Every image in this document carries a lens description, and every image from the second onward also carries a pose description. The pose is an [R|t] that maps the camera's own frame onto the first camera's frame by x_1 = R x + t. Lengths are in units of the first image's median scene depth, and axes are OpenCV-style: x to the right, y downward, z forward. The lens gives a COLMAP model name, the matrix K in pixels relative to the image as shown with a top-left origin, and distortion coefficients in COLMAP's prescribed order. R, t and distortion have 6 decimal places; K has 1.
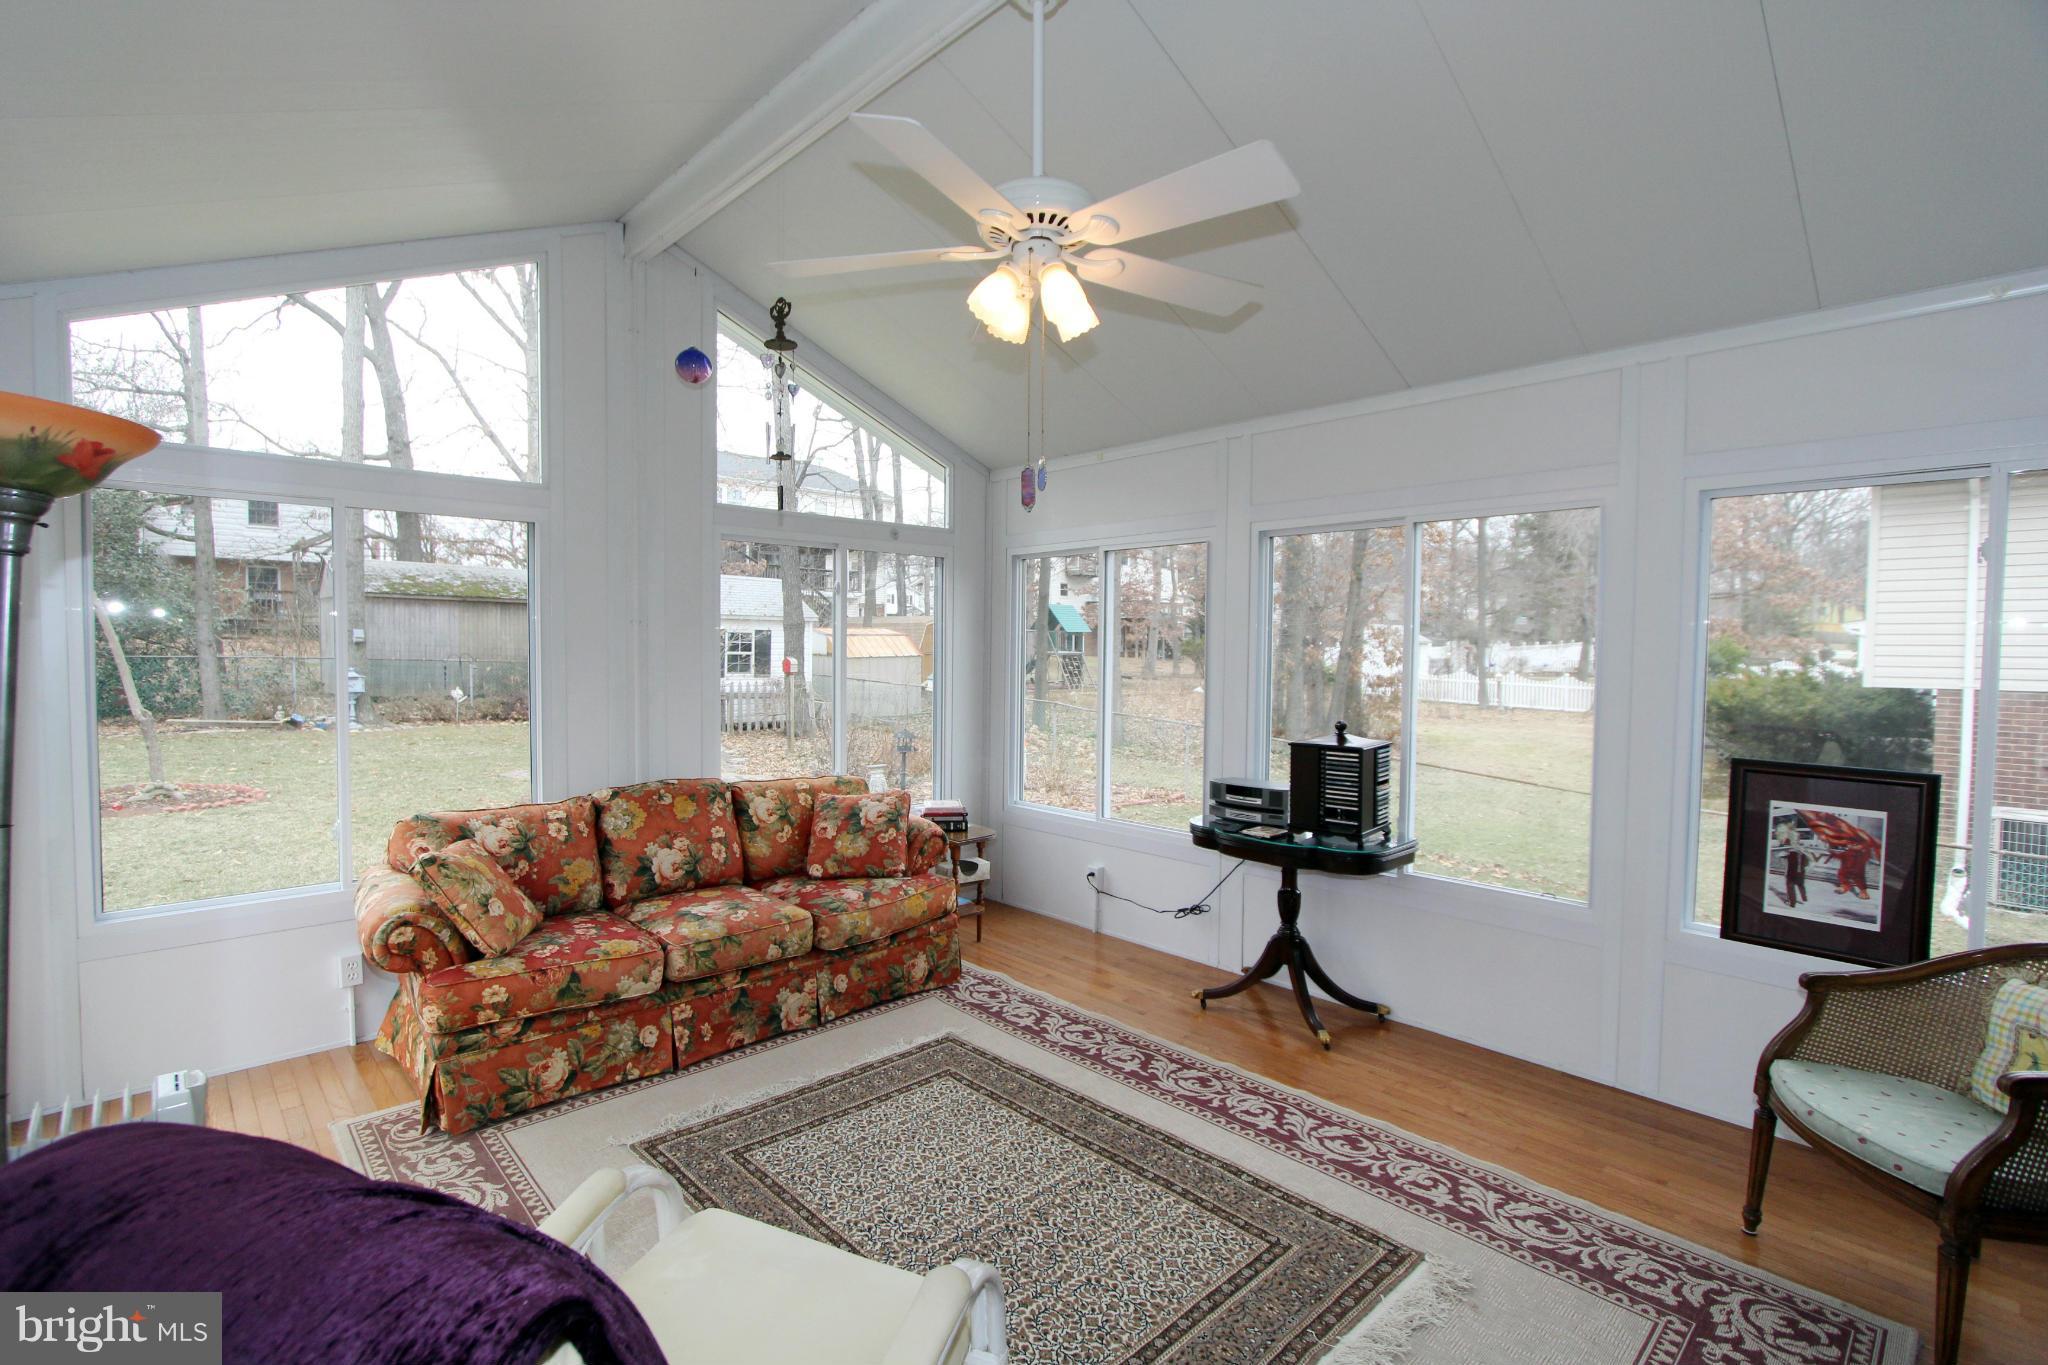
lens RADIAL K [[938.3, 0, 1006.8], [0, 938.3, 693.4], [0, 0, 1]] dist [-0.012094, -0.000532]
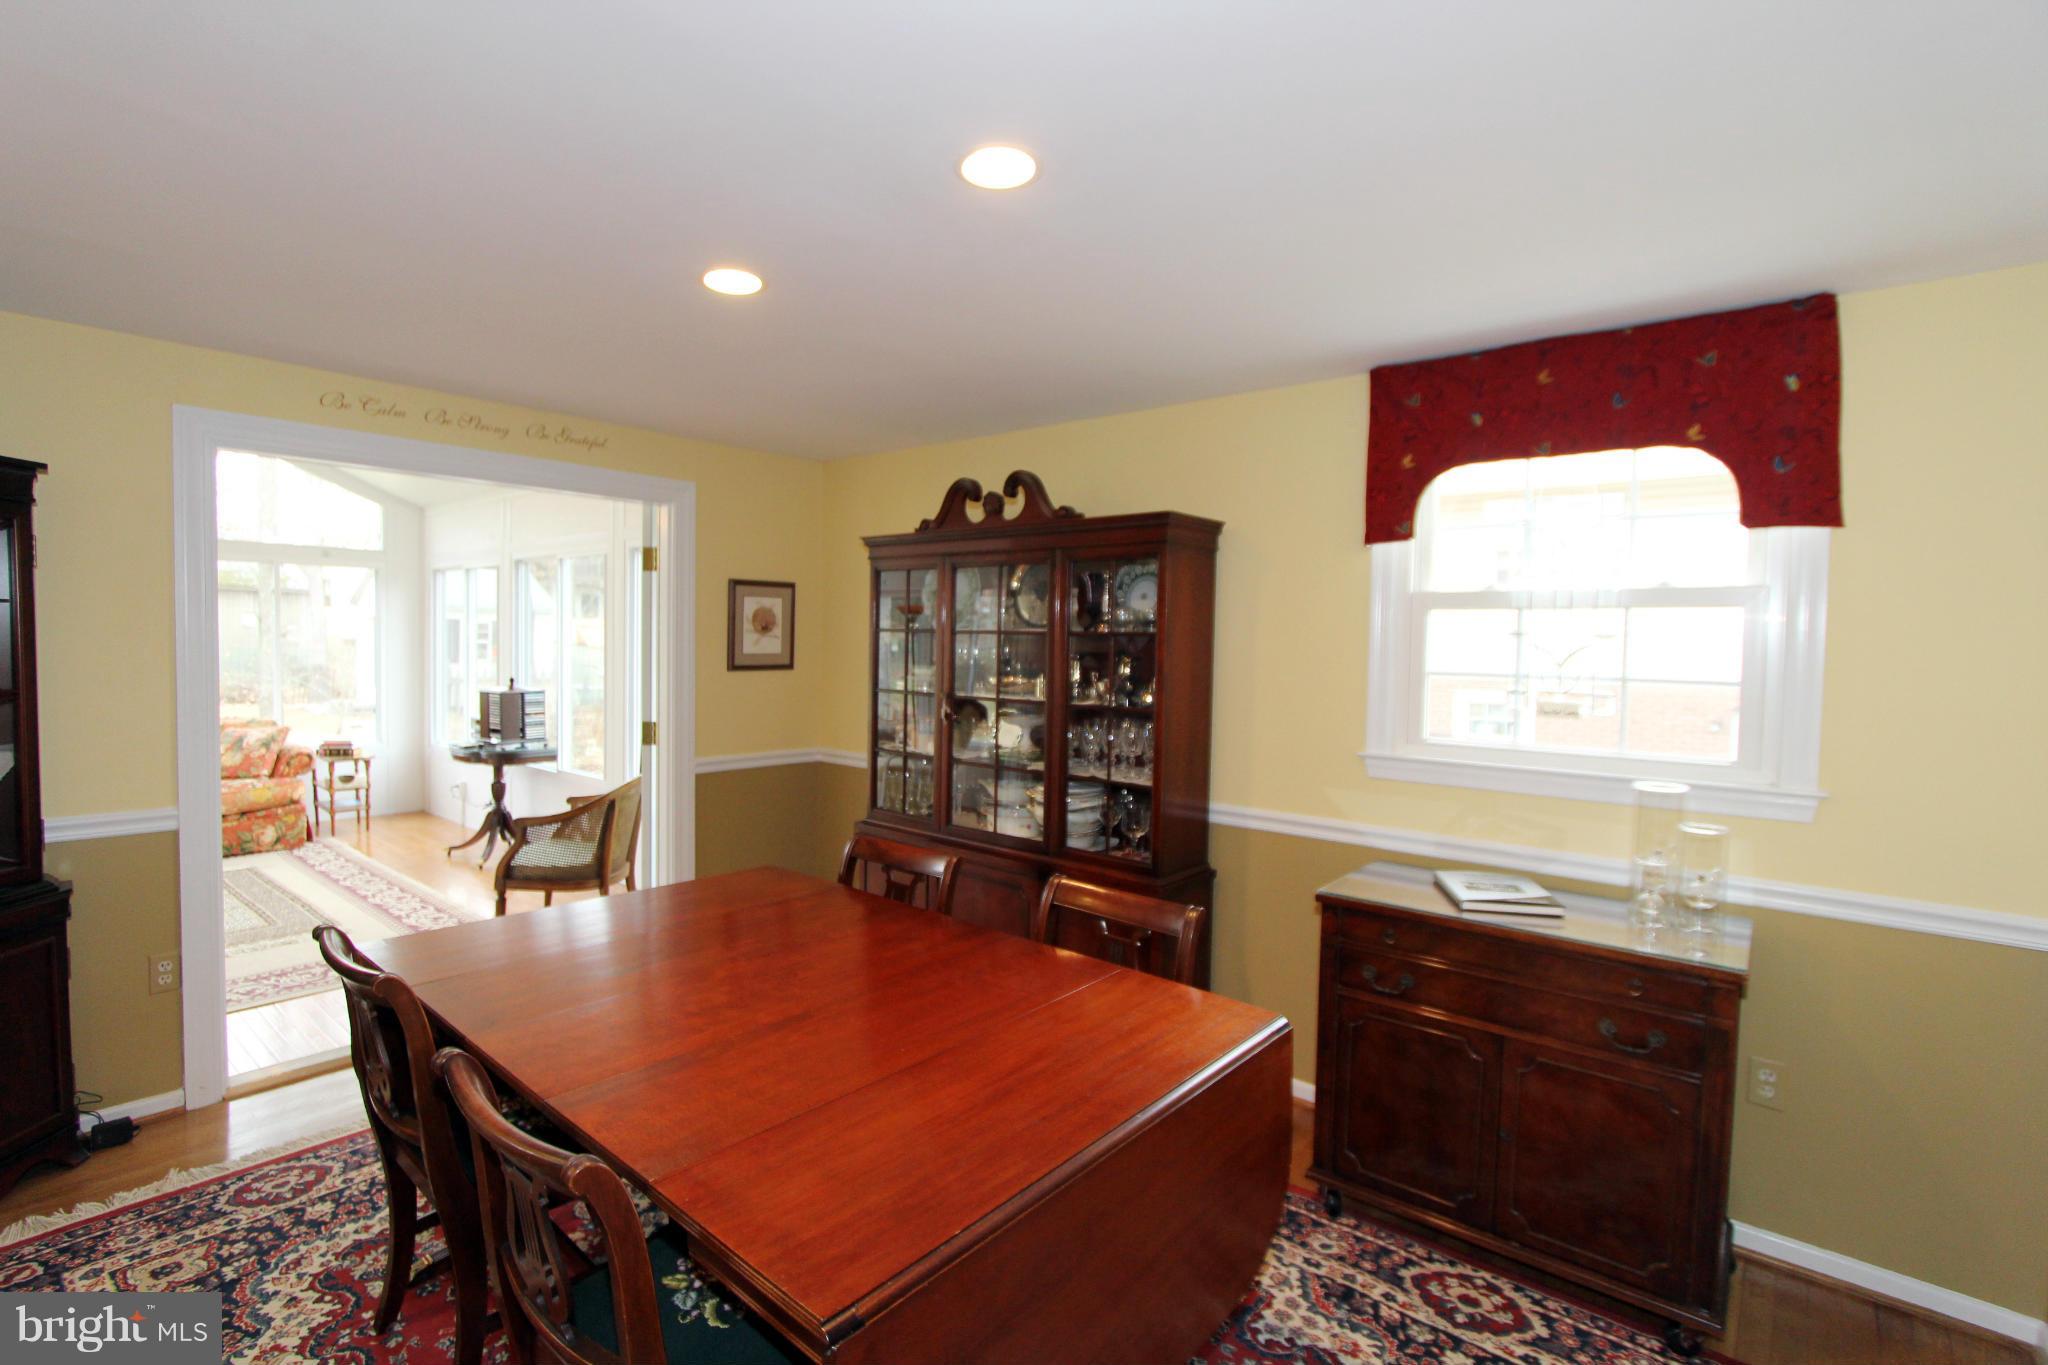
lens RADIAL K [[938.3, 0, 1014.2], [0, 938.3, 664.2], [0, 0, 1]] dist [-0.012094, -0.000532]
pose [[0.992298, 0.004908, 0.123778, 0.954746], [-0.002019, 0.999723, -0.023454, 0.040896], [-0.123859, 0.023024, 0.992033, -0.706909]]
